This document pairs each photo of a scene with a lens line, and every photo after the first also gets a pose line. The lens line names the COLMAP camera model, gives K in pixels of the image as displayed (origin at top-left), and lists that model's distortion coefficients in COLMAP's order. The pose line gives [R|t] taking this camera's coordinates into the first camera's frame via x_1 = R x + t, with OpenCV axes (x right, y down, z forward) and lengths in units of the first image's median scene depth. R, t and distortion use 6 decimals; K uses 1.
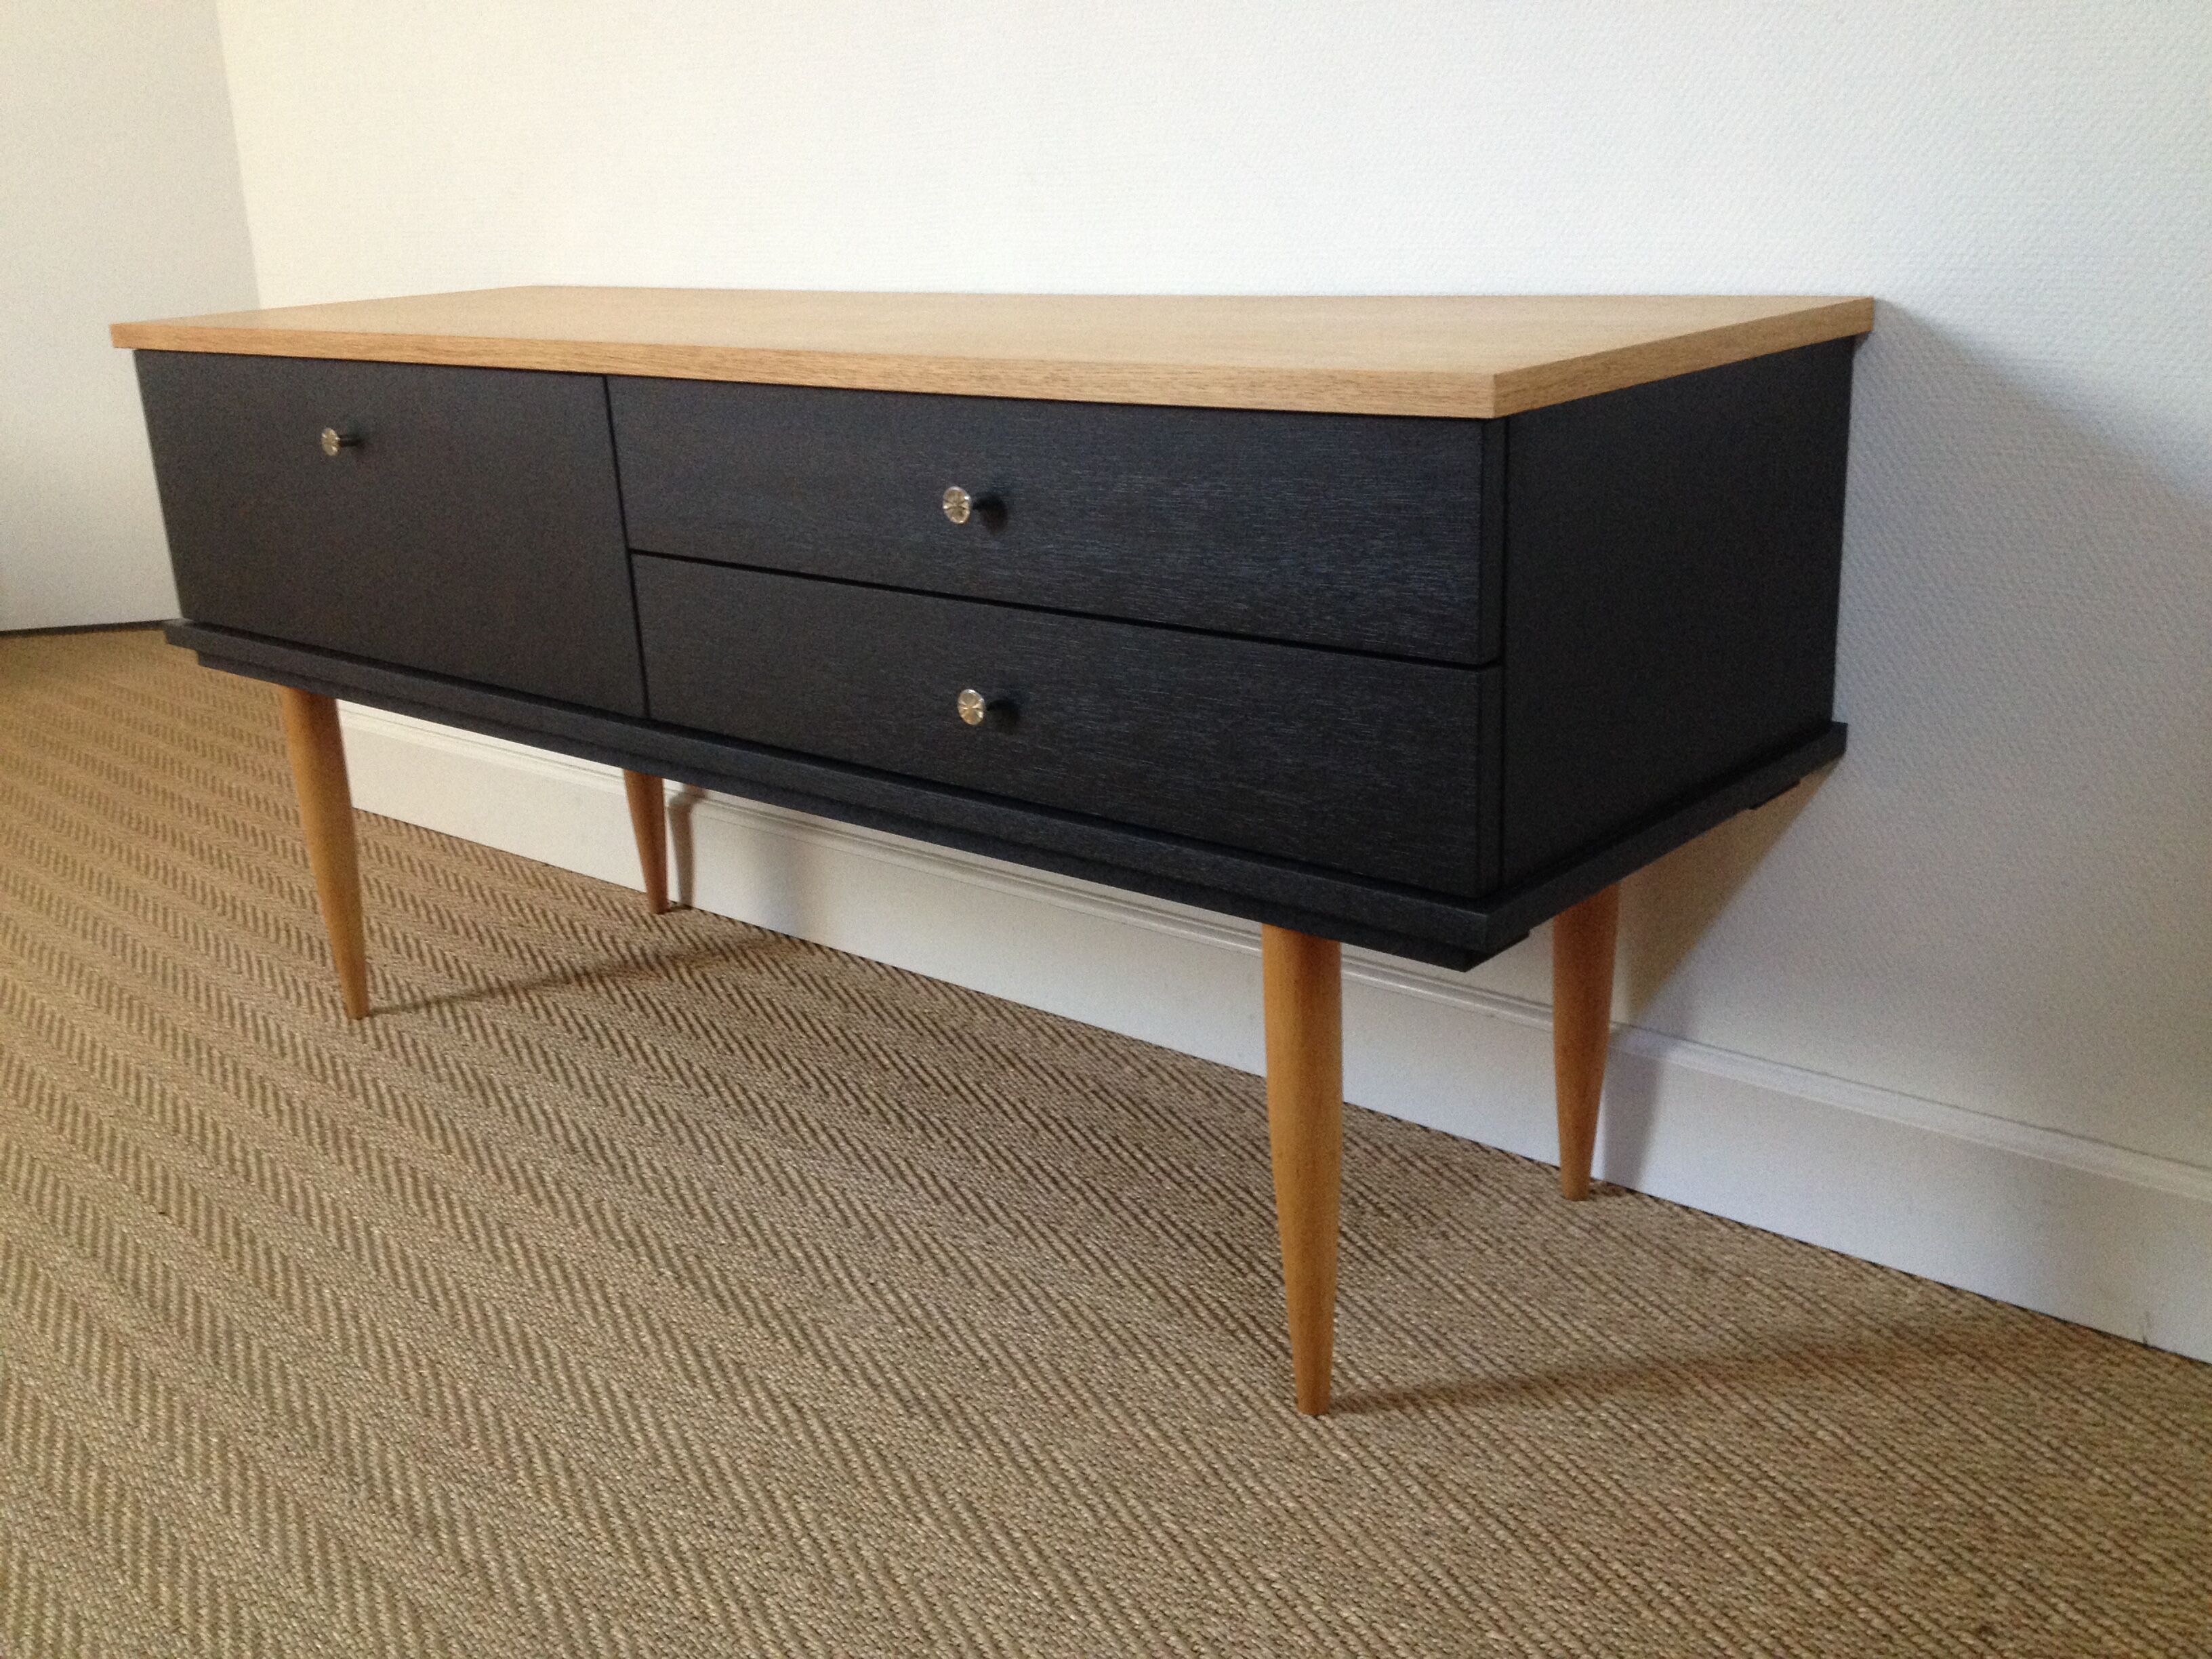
lens RADIAL K [[2155.1, 0, 1125.9], [0, 2155.1, 810.0], [0, 0, 1]] dist [-0.002075, 0.000000]
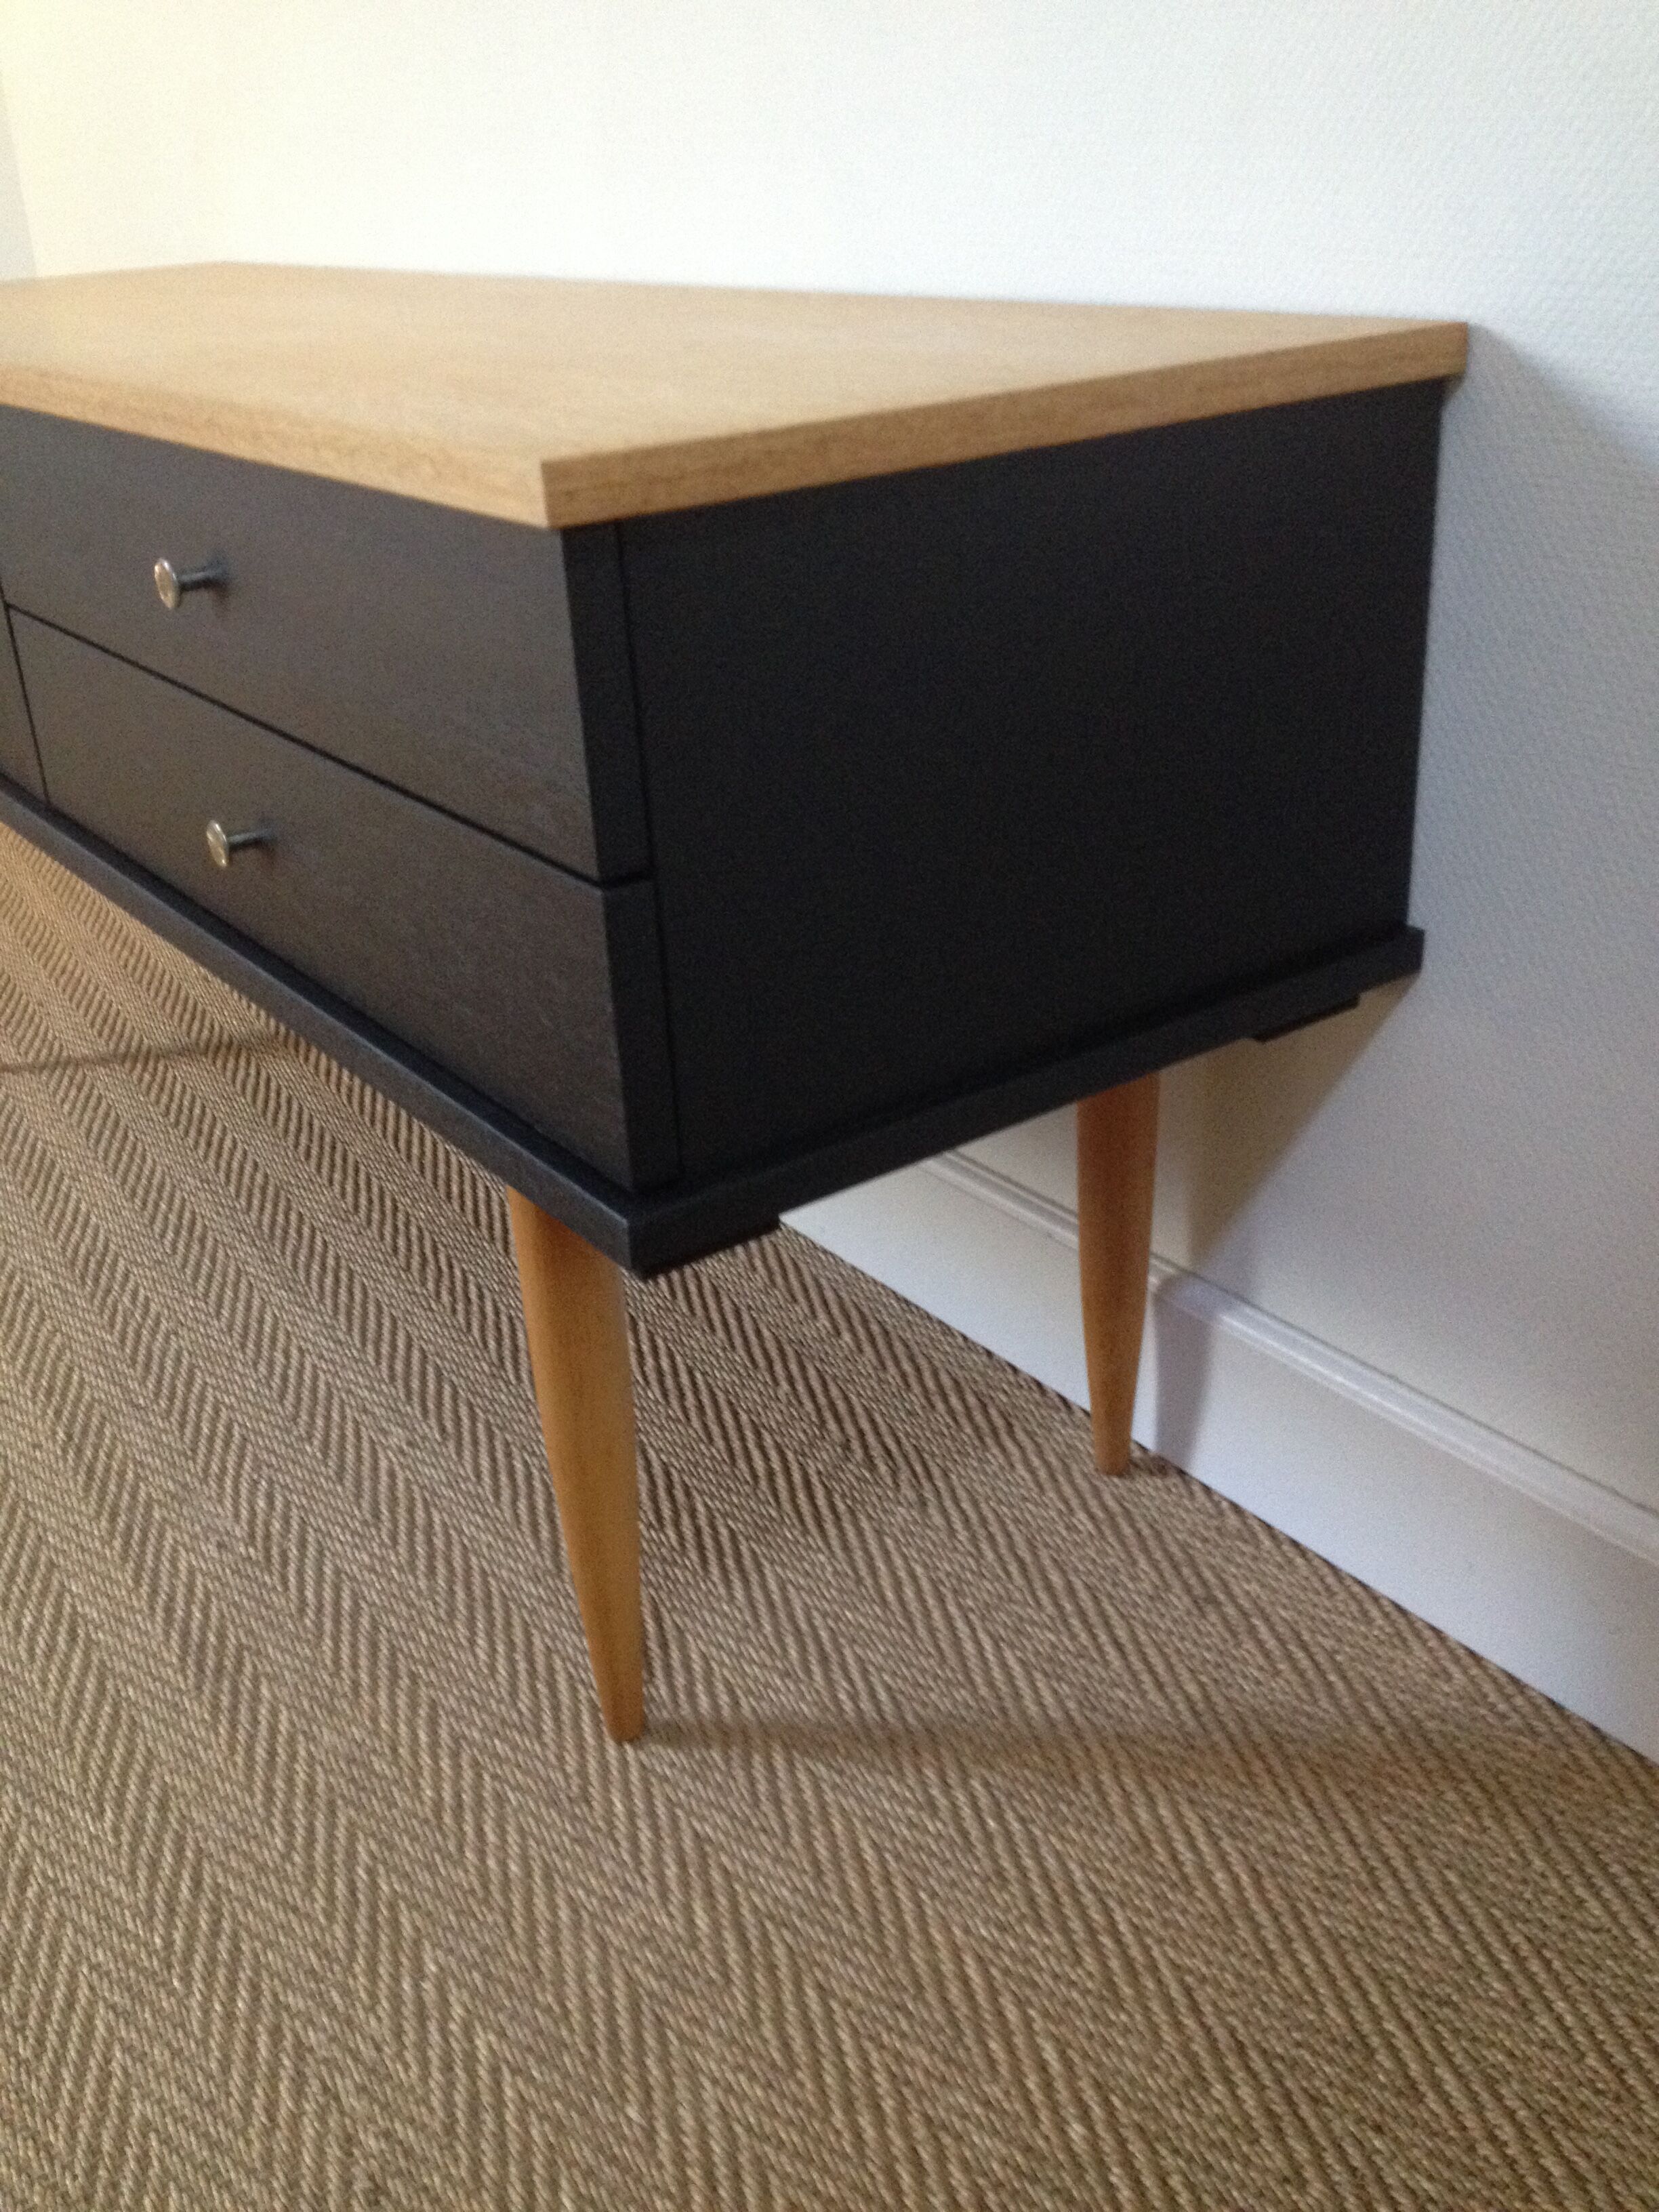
lens RADIAL K [[2155.1, 0, 811.2], [0, 2155.1, 1117.4], [0, 0, 1]] dist [-0.002075, 0.000000]
pose [[0.974307, 0.089175, -0.206819, 0.288845], [-0.057255, 0.986177, 0.155490, -0.078800], [0.217826, -0.139654, 0.965945, 0.245593]]
